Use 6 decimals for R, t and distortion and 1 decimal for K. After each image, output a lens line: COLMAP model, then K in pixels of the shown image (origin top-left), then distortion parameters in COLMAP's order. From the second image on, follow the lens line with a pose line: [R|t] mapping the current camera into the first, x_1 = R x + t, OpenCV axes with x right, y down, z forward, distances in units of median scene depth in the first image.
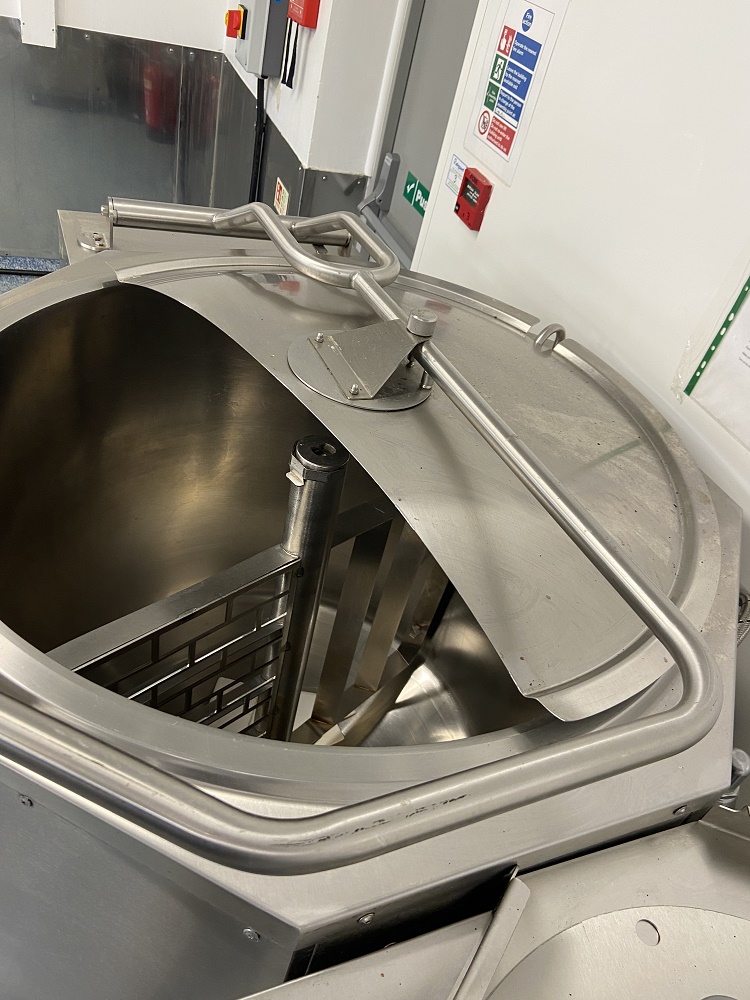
lens RADIAL K [[758.0, 0, 375.0], [0, 758.0, 500.0], [0, 0, 1]] dist [0.161392, -0.231874]
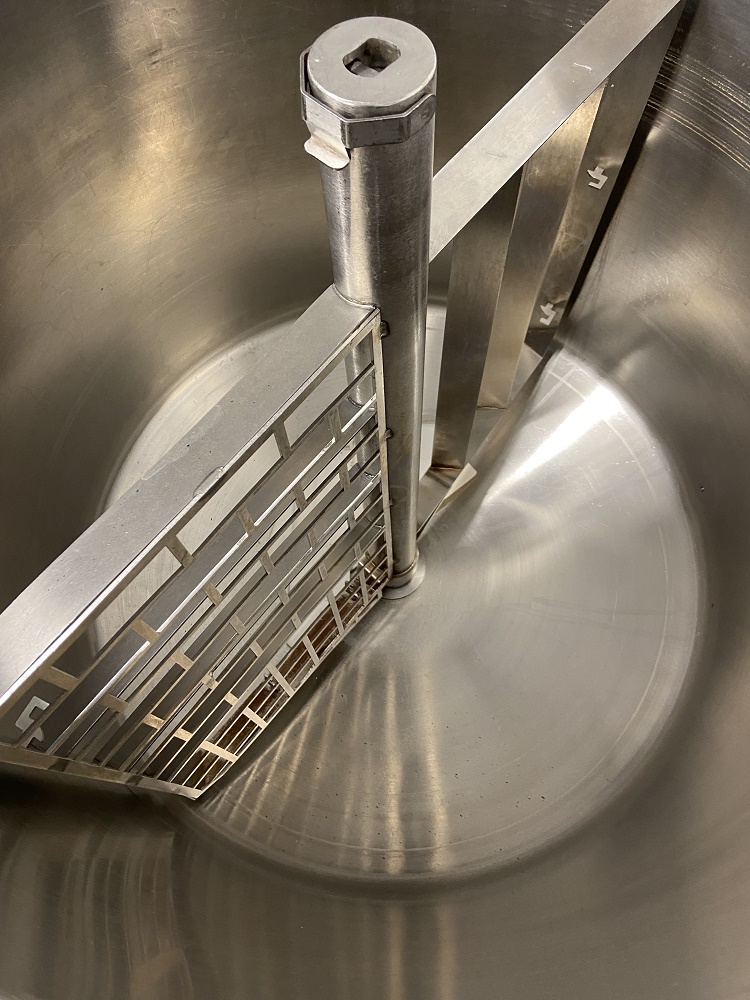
lens RADIAL K [[758.0, 0, 375.0], [0, 758.0, 500.0], [0, 0, 1]] dist [0.161392, -0.231874]
pose [[0.965261, -0.217353, -0.145011, -0.051303], [0.259470, 0.862704, 0.434070, -0.037699], [0.030755, -0.456617, 0.889131, 0.459902]]
